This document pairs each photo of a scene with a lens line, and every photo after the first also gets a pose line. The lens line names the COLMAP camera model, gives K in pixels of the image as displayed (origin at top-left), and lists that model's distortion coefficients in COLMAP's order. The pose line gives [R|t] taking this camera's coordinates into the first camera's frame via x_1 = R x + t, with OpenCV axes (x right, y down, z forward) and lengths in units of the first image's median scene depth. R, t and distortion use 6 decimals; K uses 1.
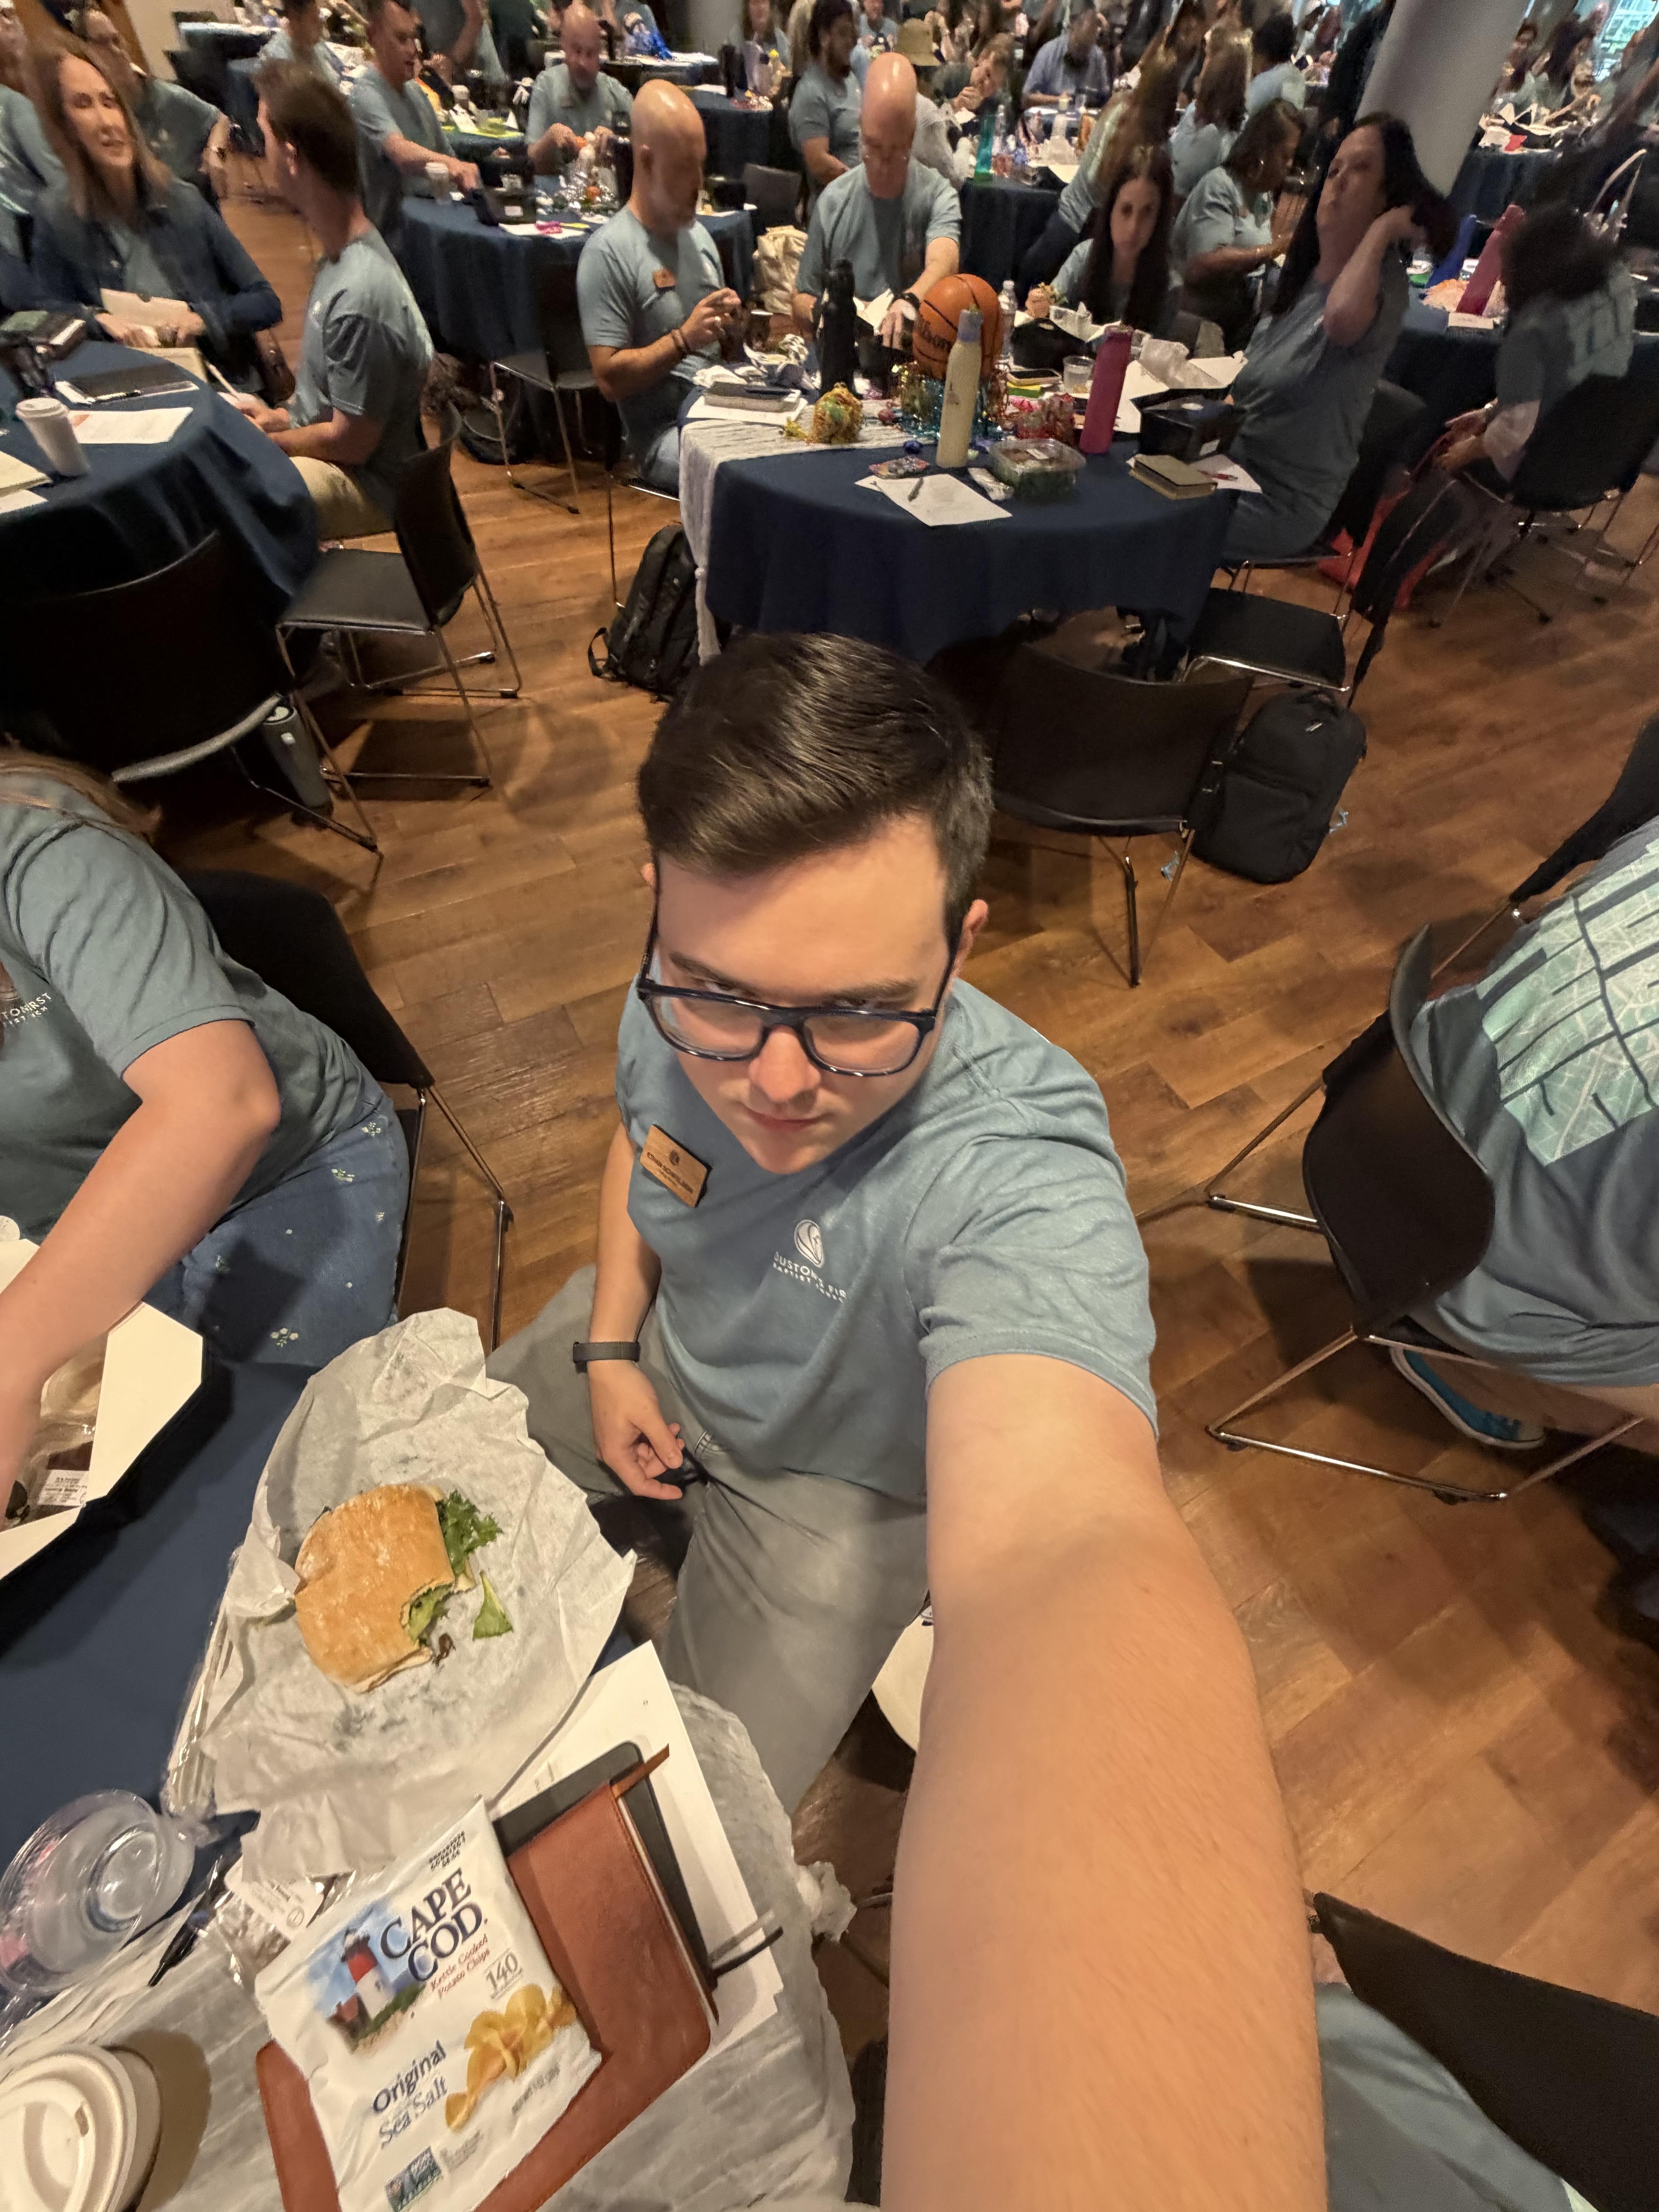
lens RADIAL K [[886.6, 0, 835.1], [0, 886.6, 1108.8], [0, 0, 1]] dist [0.000315, -0.000280]
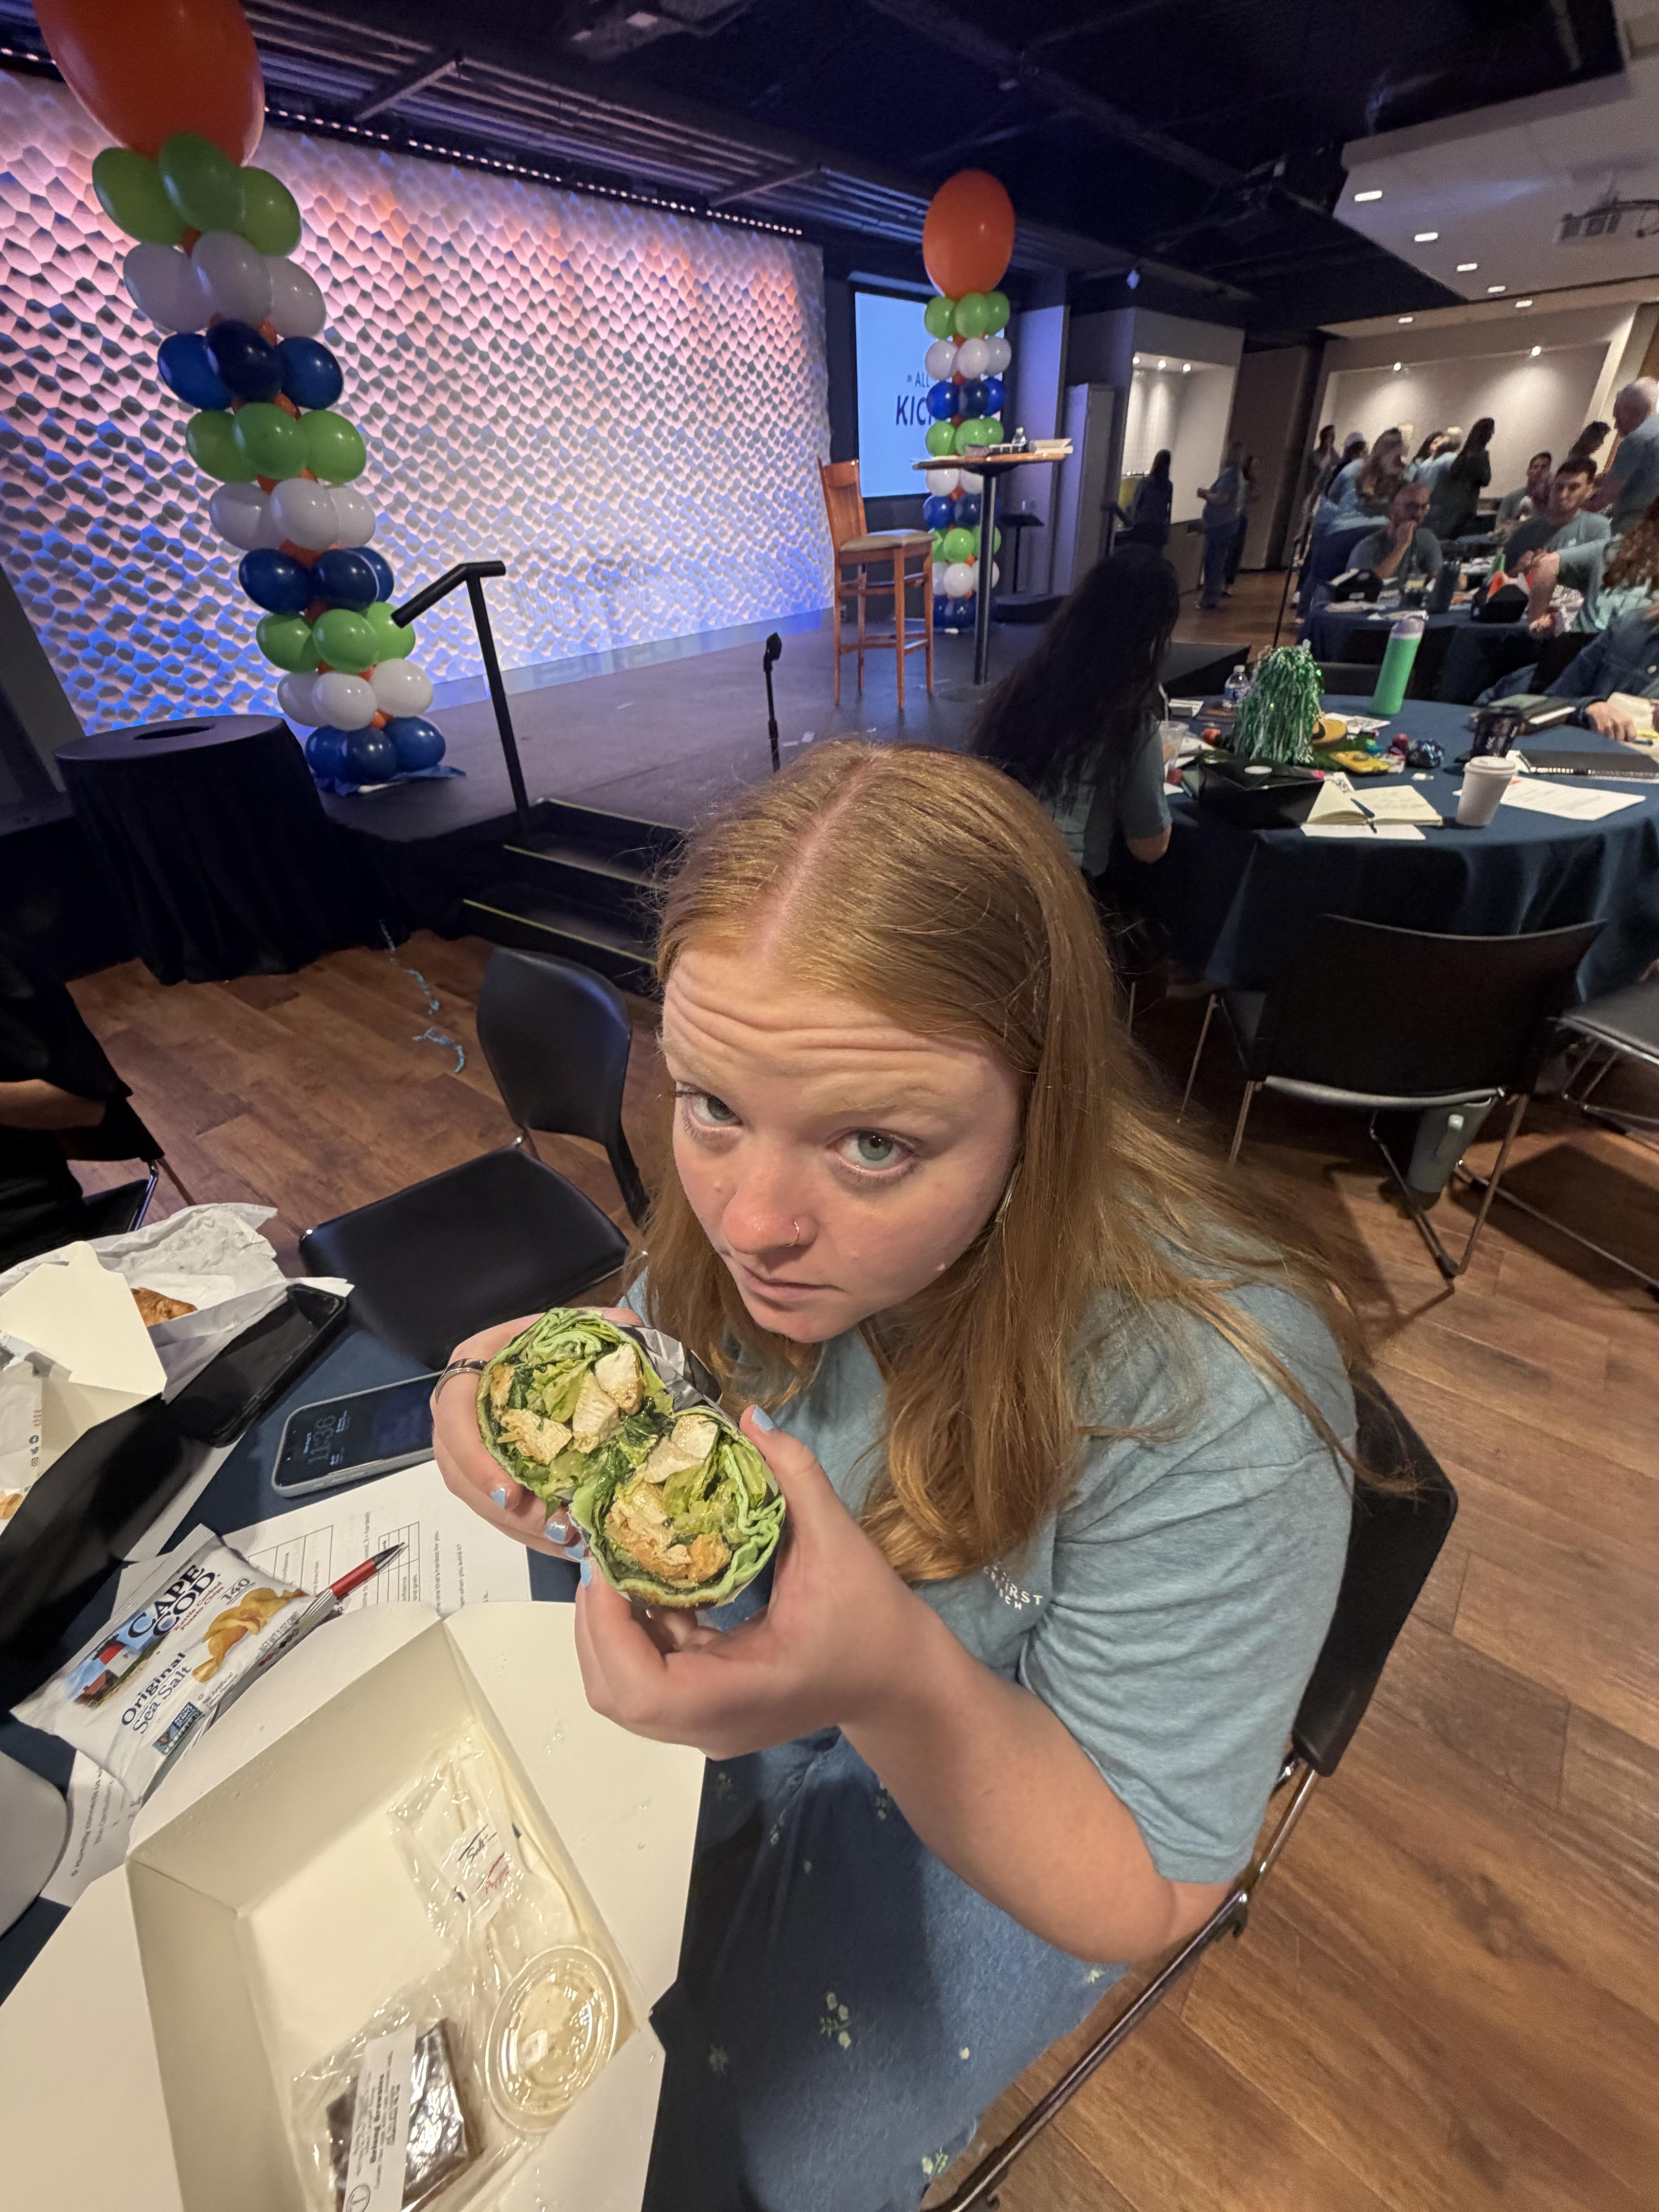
lens RADIAL K [[886.6, 0, 822.7], [0, 886.6, 1099.8], [0, 0, 1]] dist [0.000315, -0.000280]
pose [[0.379938, 0.476065, -0.793101, -0.204884], [-0.701530, 0.707137, 0.088393, -0.096694], [0.602912, 0.522801, 0.602642, 0.149849]]
